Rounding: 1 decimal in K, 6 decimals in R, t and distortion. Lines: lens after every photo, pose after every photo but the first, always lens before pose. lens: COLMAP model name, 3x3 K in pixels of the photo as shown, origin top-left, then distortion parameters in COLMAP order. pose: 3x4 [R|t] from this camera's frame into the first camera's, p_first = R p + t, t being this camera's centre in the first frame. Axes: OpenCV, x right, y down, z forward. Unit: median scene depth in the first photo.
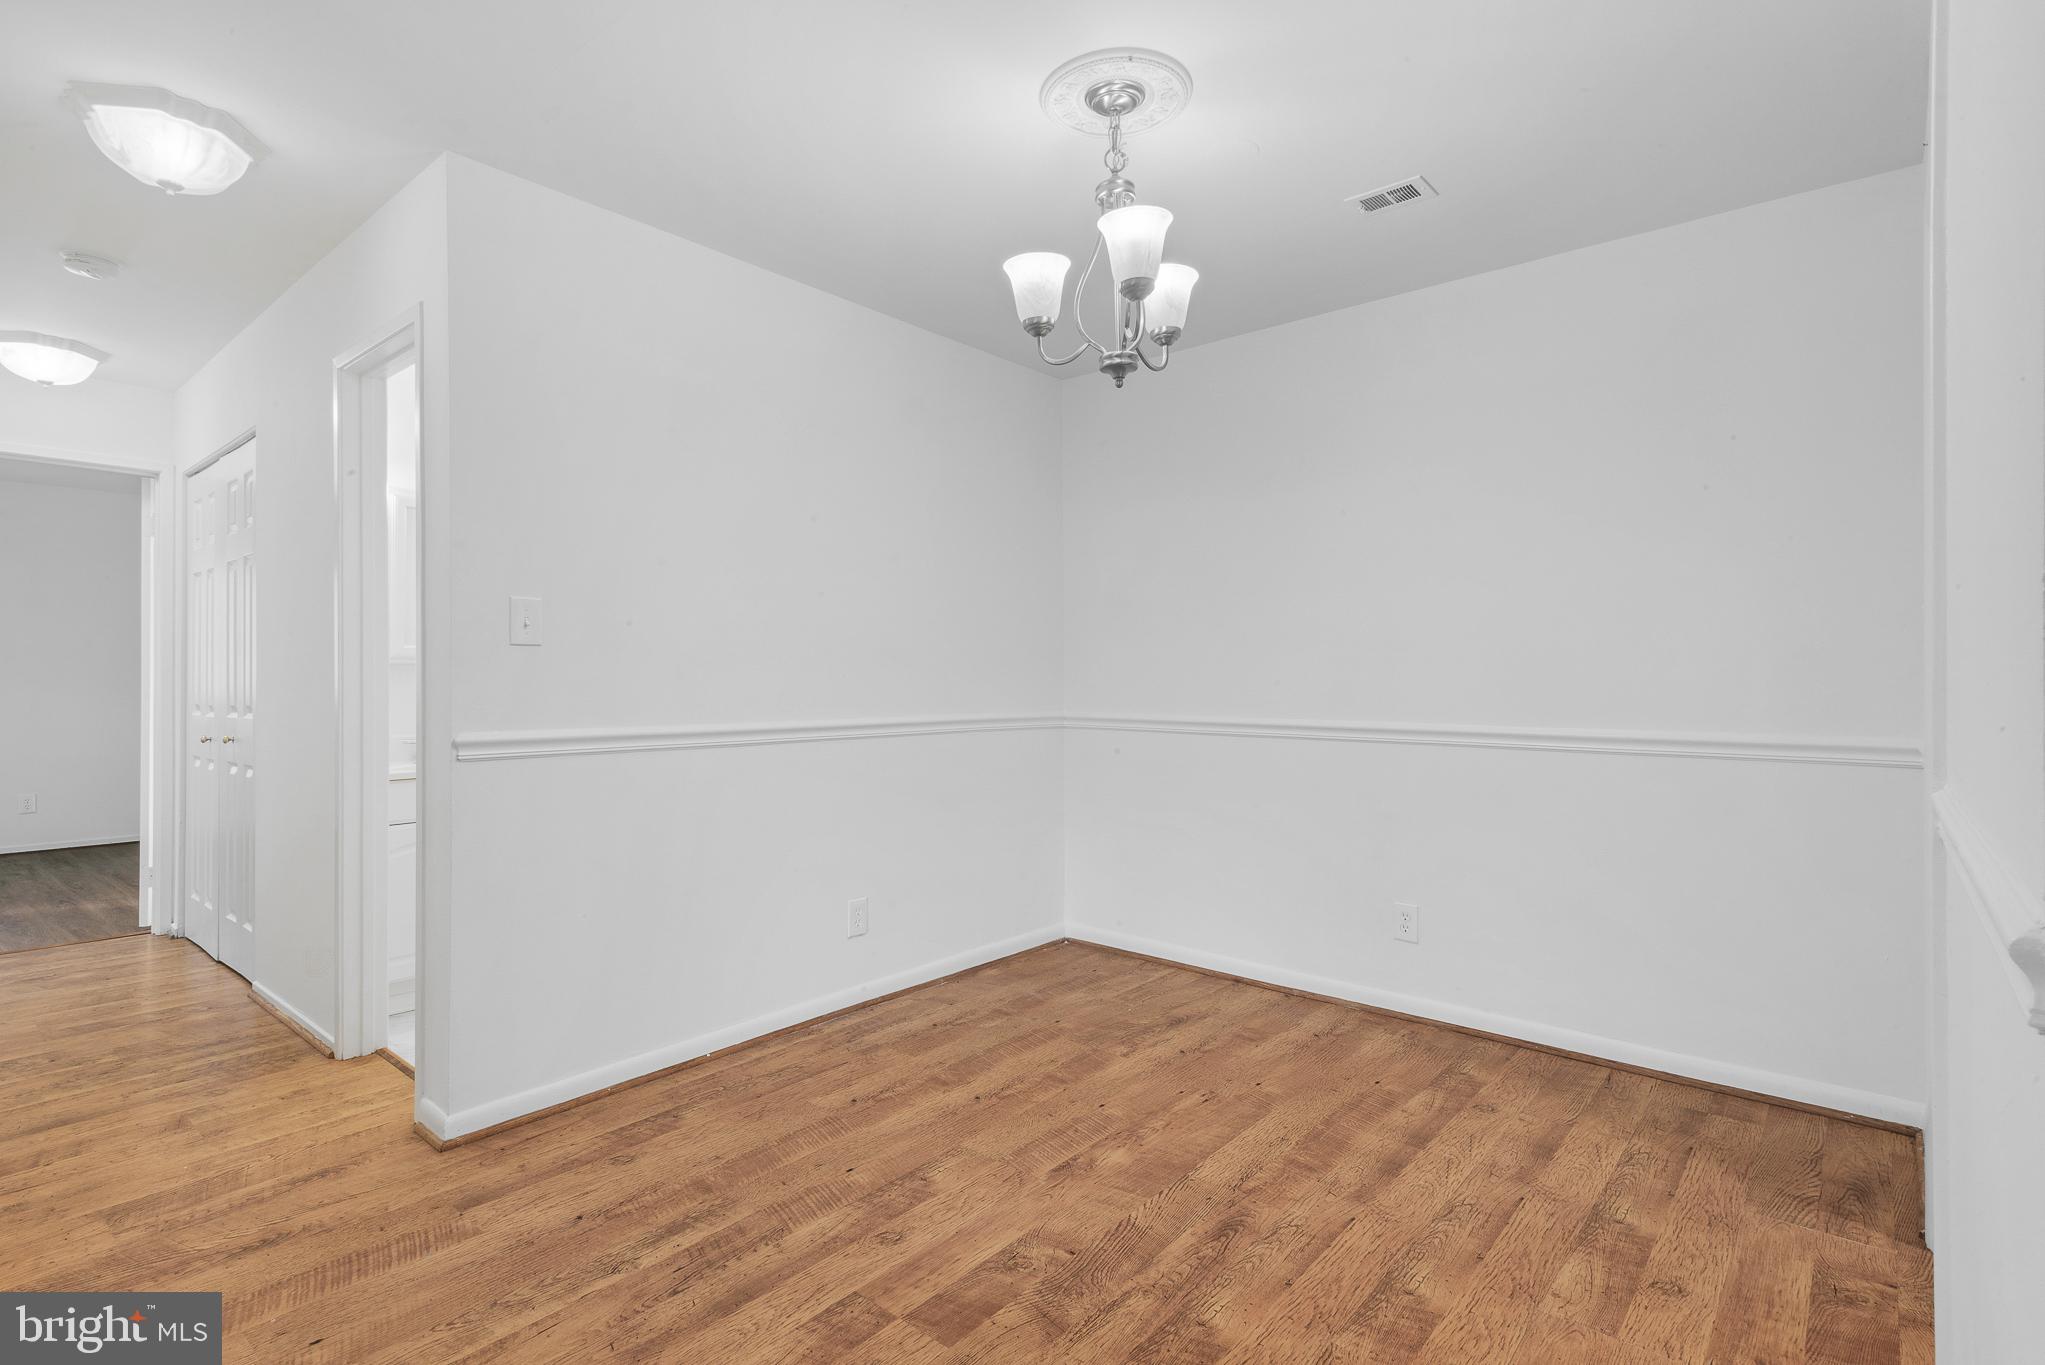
lens RADIAL K [[979.0, 0, 1031.2], [0, 979.0, 668.6], [0, 0, 1]] dist [0.029495, -0.013325]
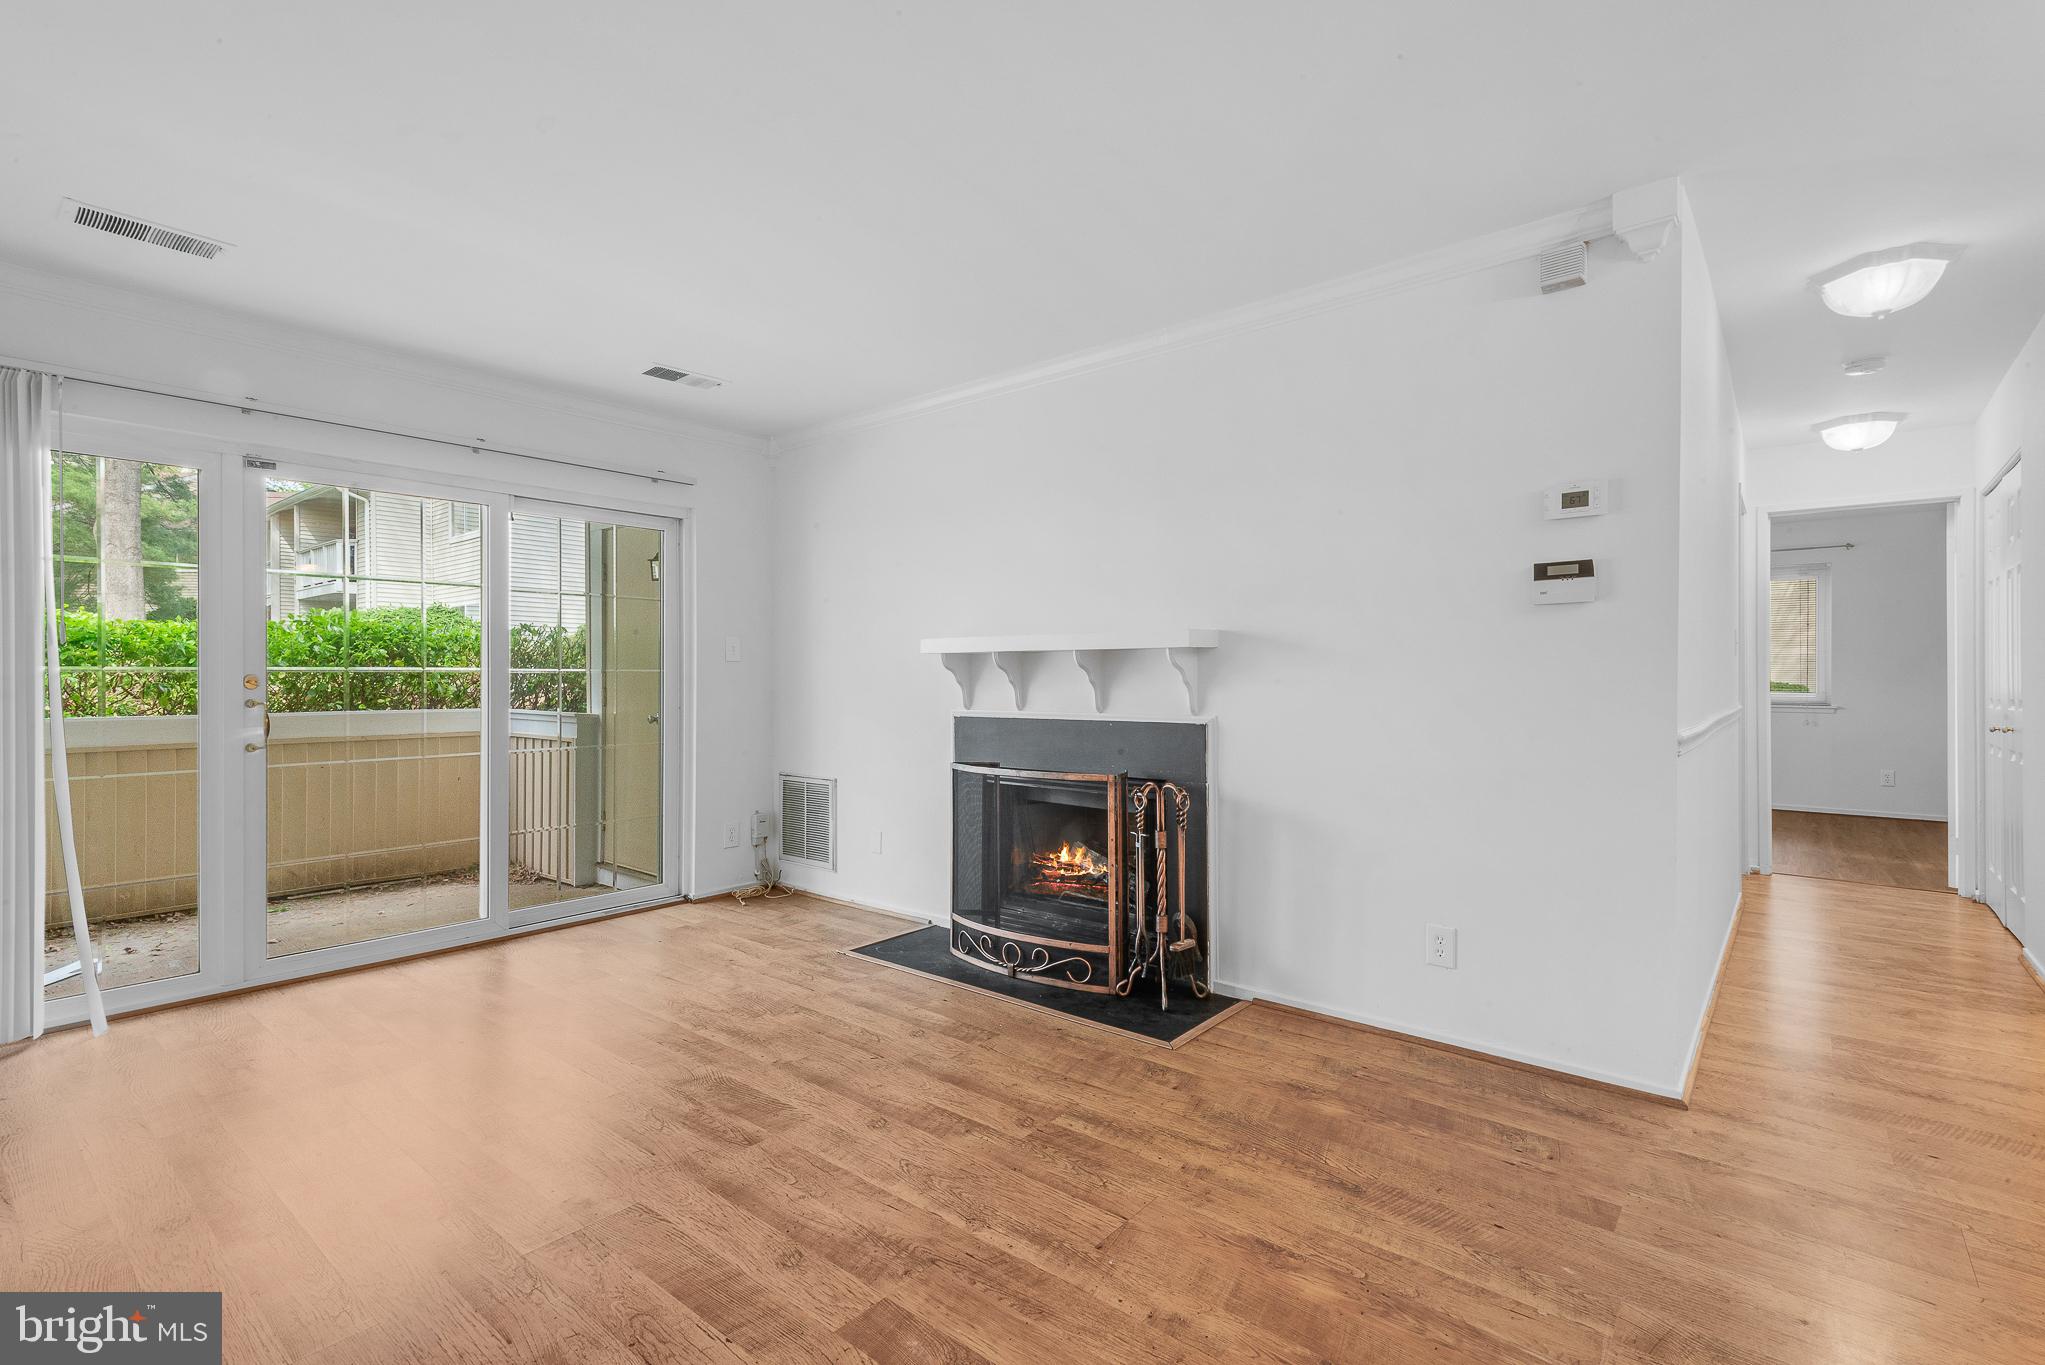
lens RADIAL K [[927.2, 0, 1006.3], [0, 927.2, 681.3], [0, 0, 1]] dist [0.030998, -0.012227]
pose [[-0.008720, 0.003789, -0.999955, 0.449611], [0.011102, 0.999932, 0.003692, 0.001641], [0.999900, -0.011069, -0.008762, -0.196853]]
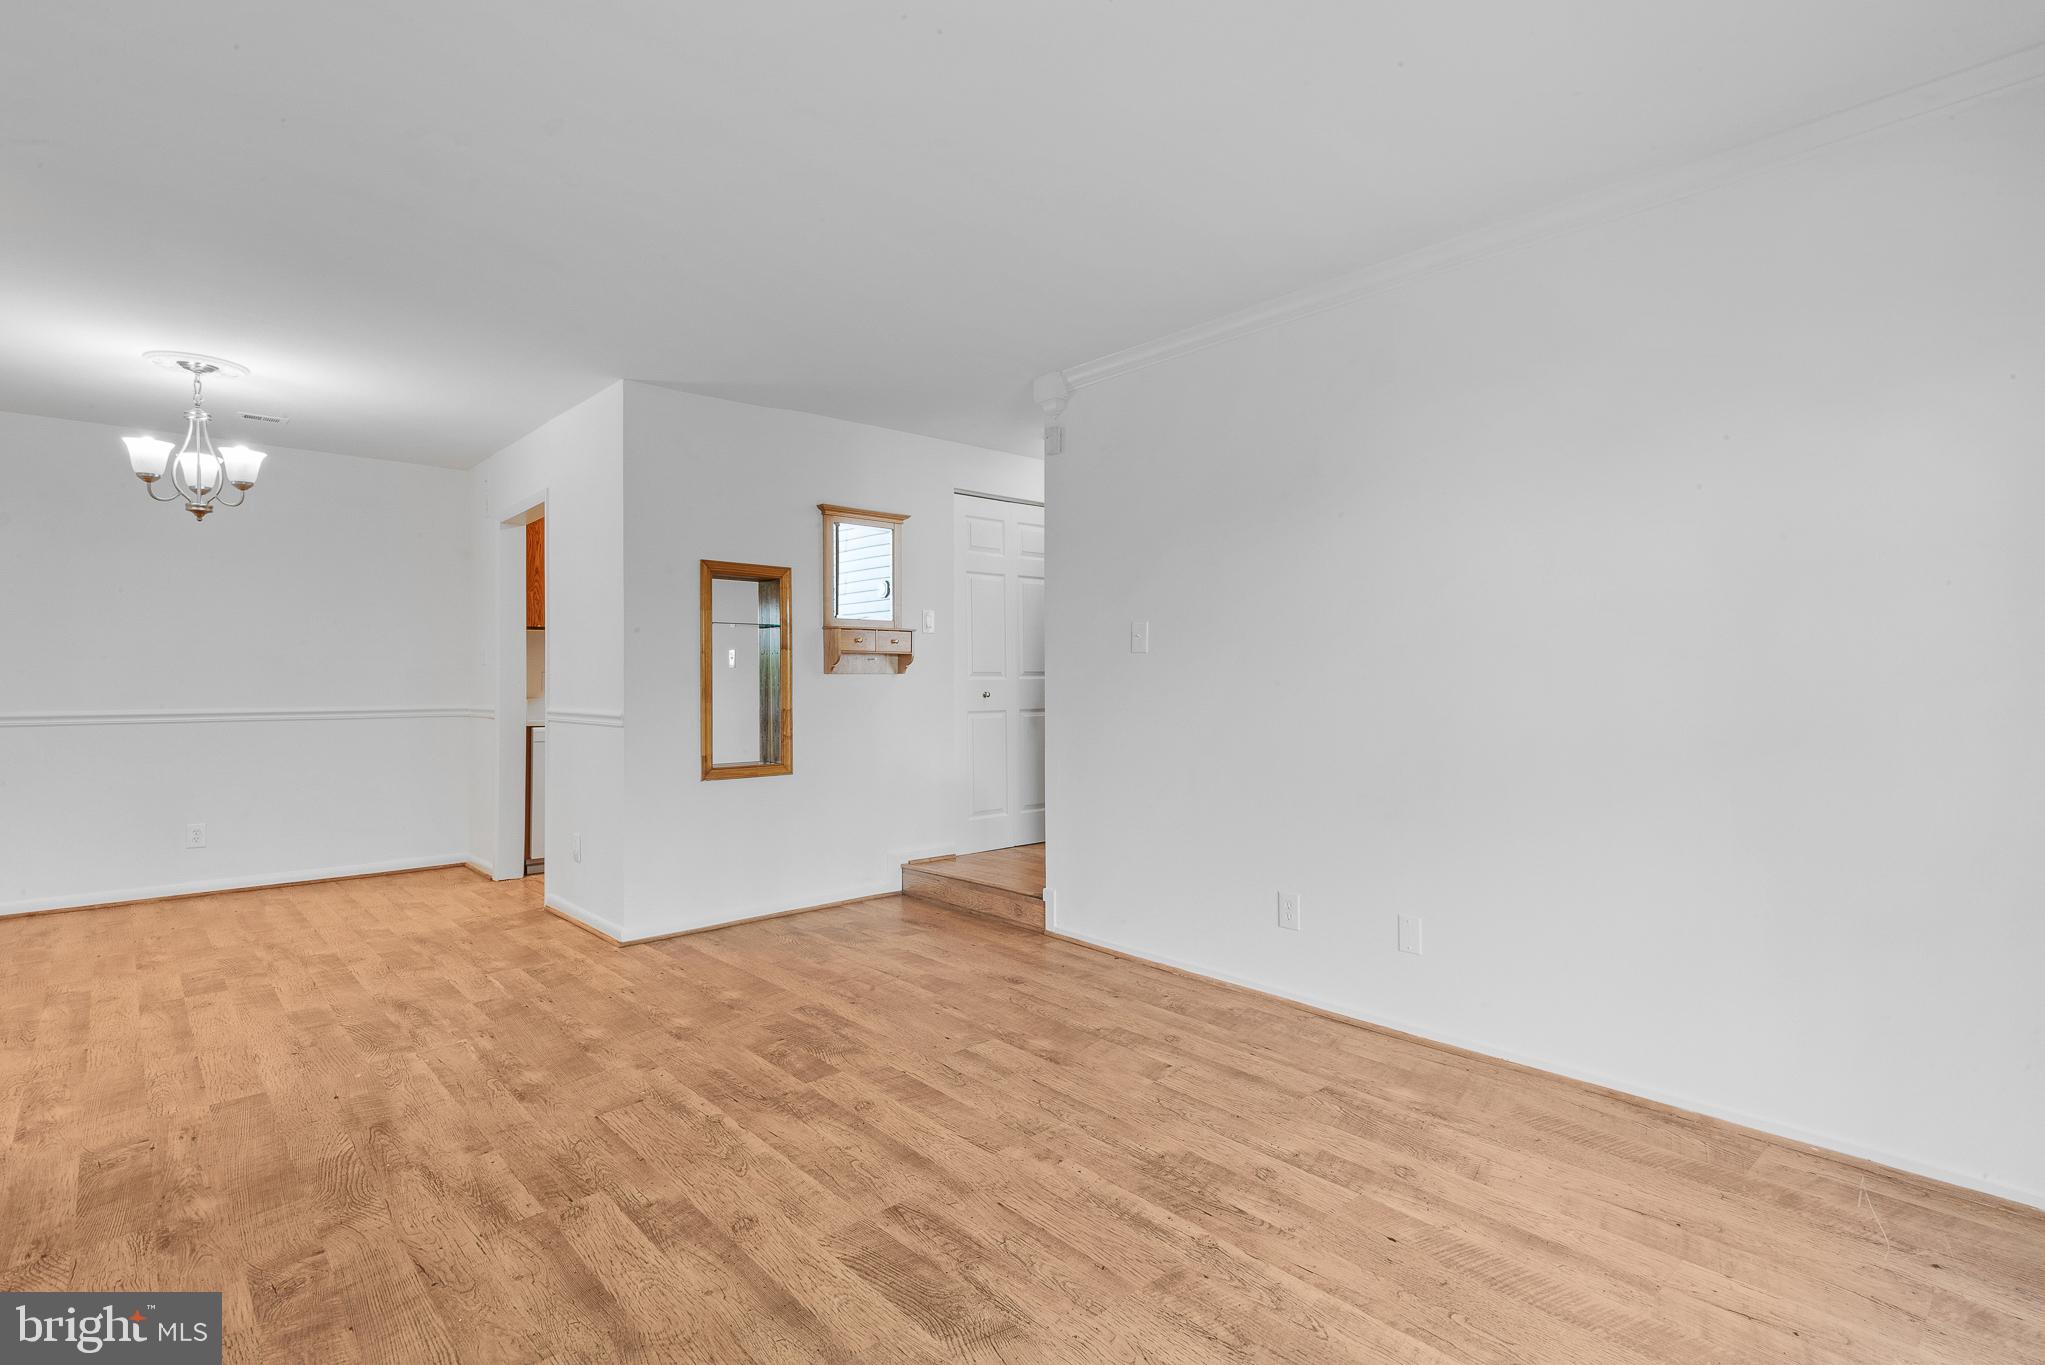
lens RADIAL K [[979.0, 0, 1019.2], [0, 979.0, 680.7], [0, 0, 1]] dist [0.029495, -0.013325]
pose [[0.134538, -0.004607, 0.990898, -1.479787], [-0.004970, 0.999973, 0.005324, -0.003446], [-0.990896, -0.005641, 0.134512, -0.730903]]
